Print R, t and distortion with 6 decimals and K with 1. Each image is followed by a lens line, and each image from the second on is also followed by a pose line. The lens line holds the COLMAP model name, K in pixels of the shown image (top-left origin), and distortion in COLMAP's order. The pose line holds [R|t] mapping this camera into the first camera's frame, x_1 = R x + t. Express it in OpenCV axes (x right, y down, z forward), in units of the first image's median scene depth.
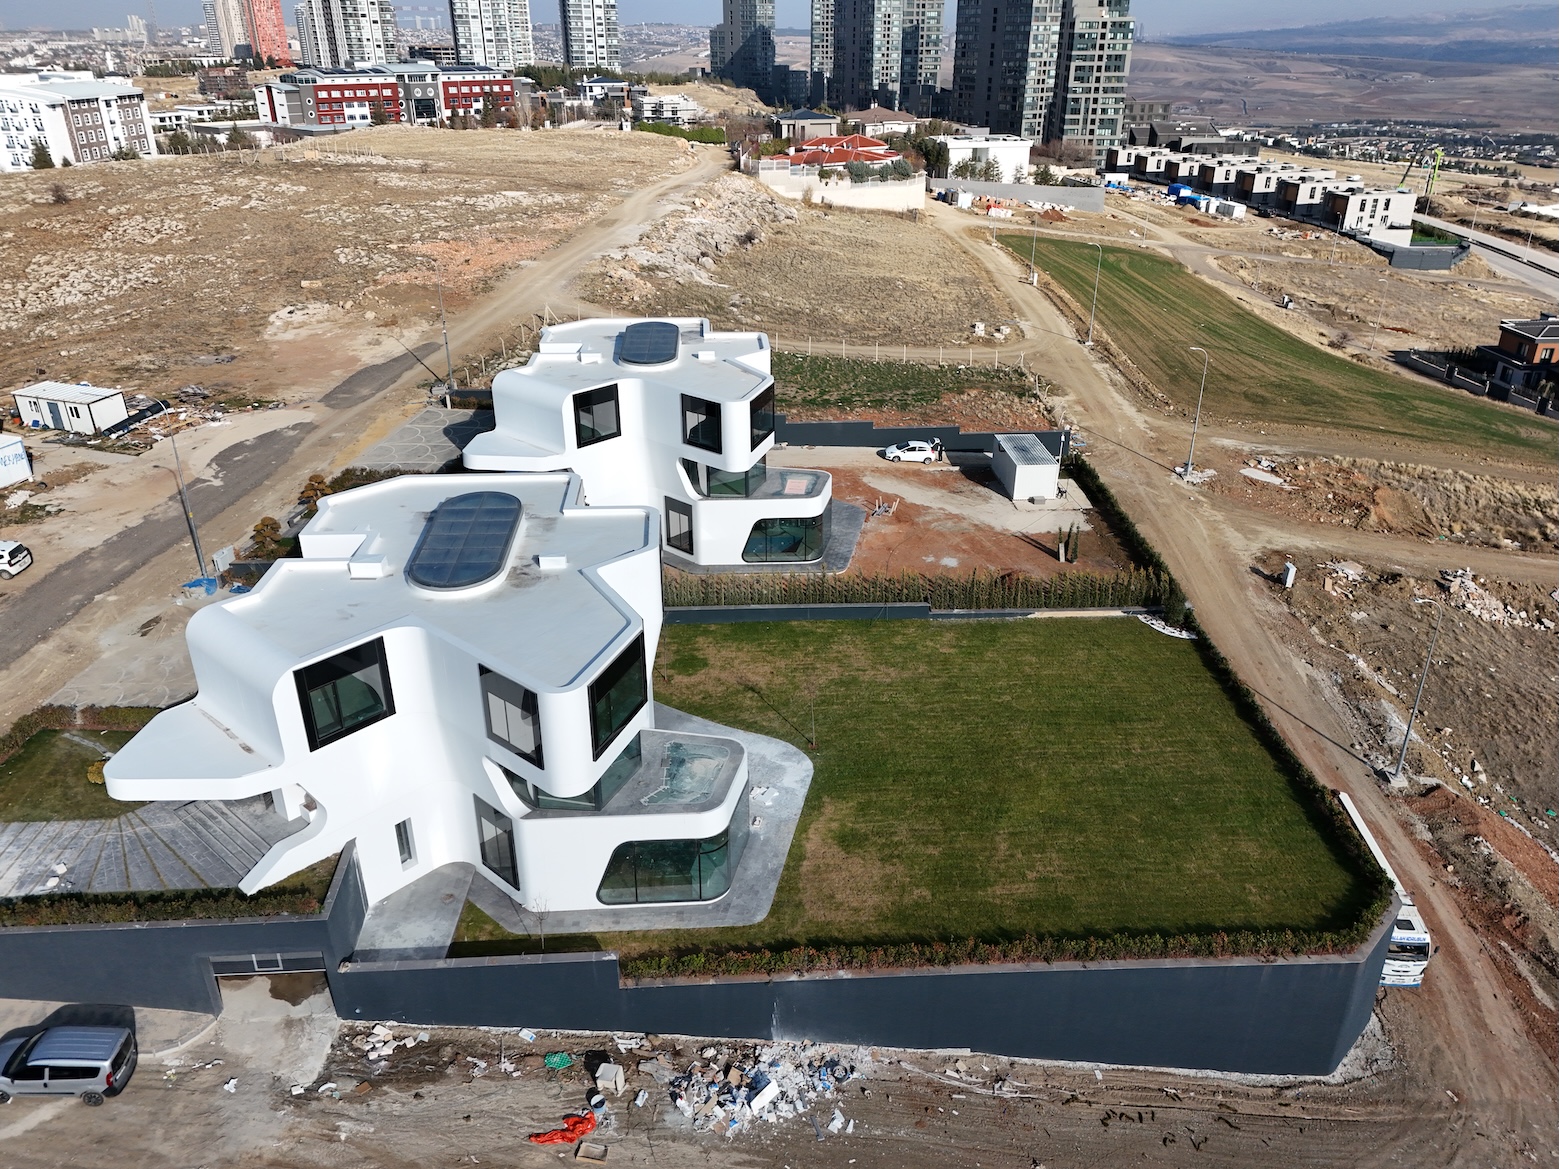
lens RADIAL K [[1150.5, 0, 788.8], [0, 1150.5, 579.5], [0, 0, 1]] dist [0.069484, -0.054098]
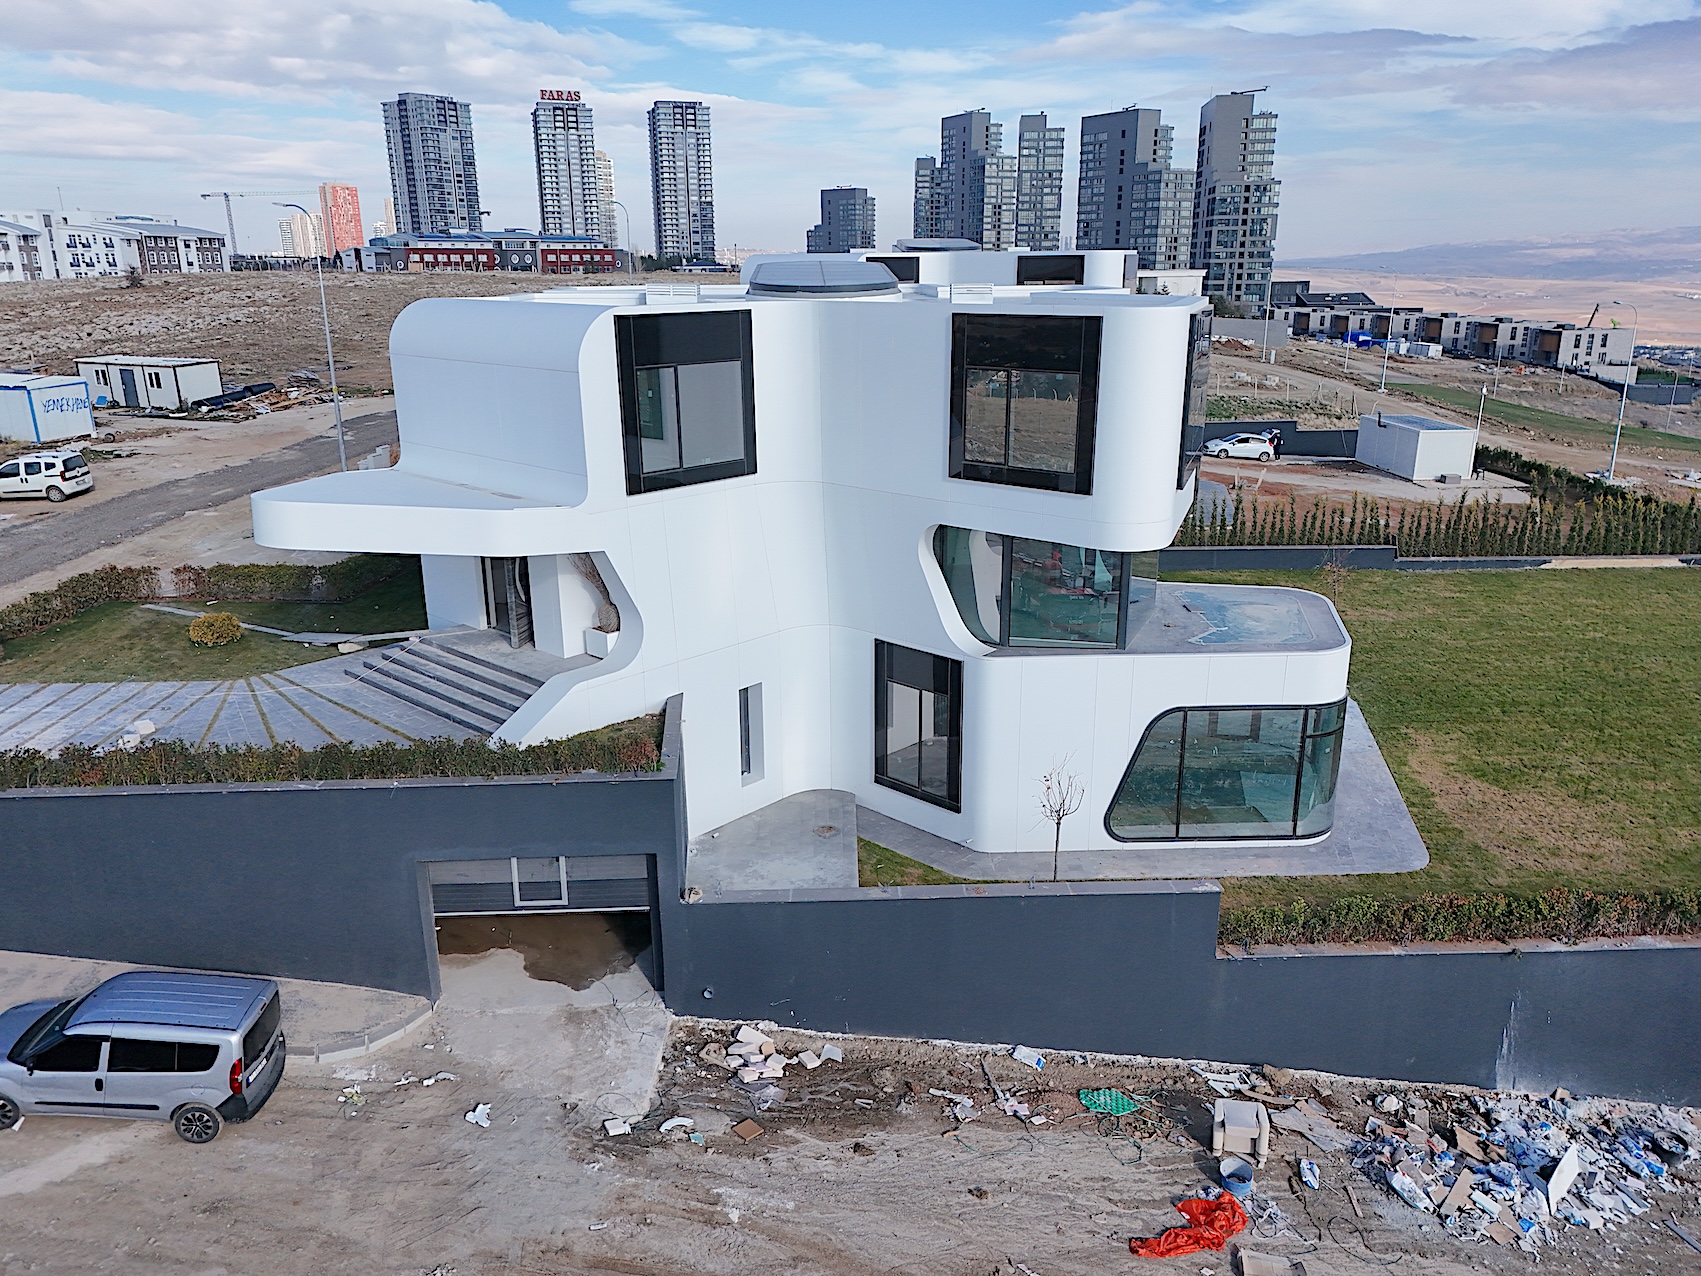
lens RADIAL K [[1255.3, 0, 859.9], [0, 1255.3, 627.2], [0, 0, 1]] dist [0.069484, -0.054098]
pose [[0.999950, -0.002516, -0.009720, -0.076846], [0.000966, 0.987705, -0.156329, 0.076999], [0.009994, 0.156312, 0.987657, 0.112436]]
